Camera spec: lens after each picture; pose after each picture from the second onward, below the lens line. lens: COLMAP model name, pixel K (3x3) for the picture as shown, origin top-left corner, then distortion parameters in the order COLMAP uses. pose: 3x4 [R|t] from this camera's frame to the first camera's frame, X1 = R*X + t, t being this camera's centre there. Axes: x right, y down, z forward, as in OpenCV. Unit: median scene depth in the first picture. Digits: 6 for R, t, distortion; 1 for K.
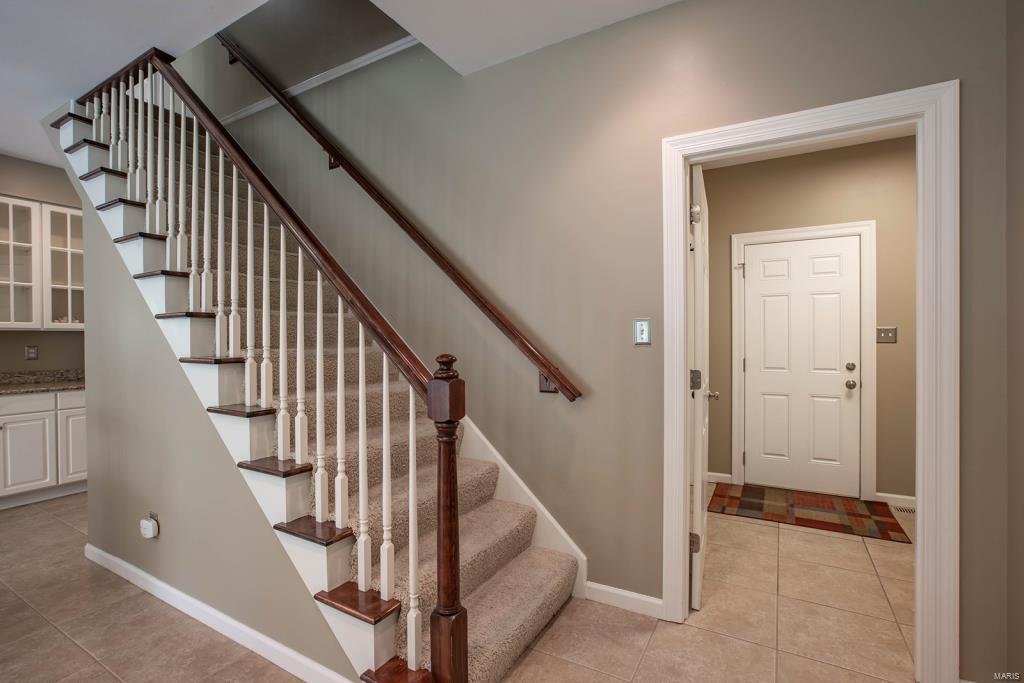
lens RADIAL K [[472.0, 0, 511.2], [0, 472.0, 346.3], [0, 0, 1]] dist [-0.030195, 0.009297]
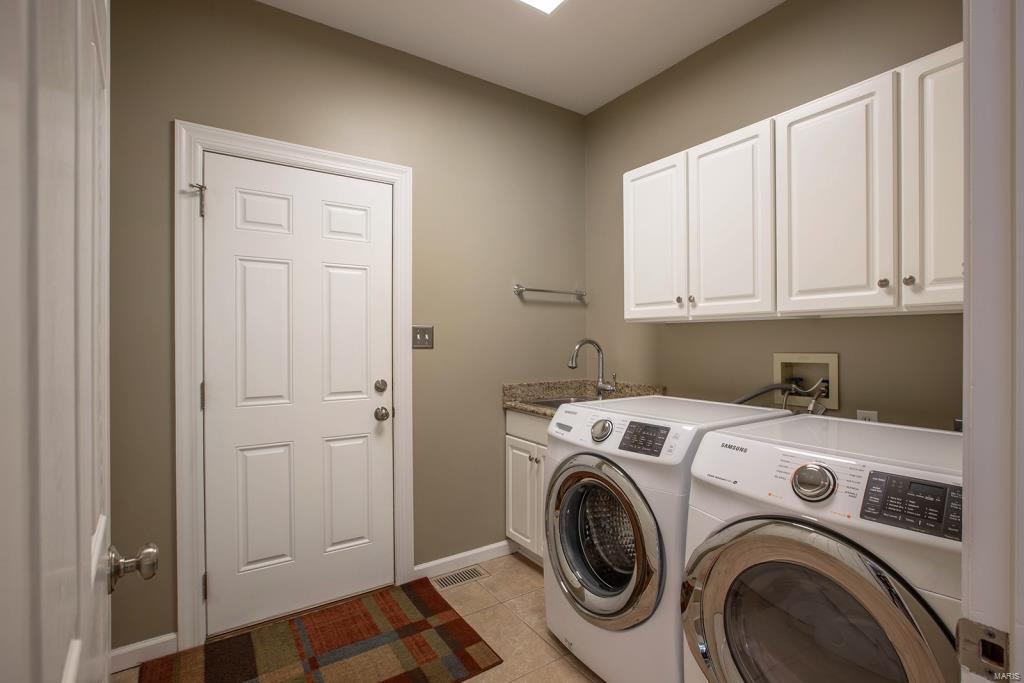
lens RADIAL K [[472.0, 0, 515.2], [0, 472.0, 339.9], [0, 0, 1]] dist [-0.030195, 0.009297]
pose [[0.443272, 0.002472, 0.896384, 0.228471], [0.010977, 0.999906, -0.008185, -0.012338], [-0.896320, 0.013468, 0.443203, 0.544951]]
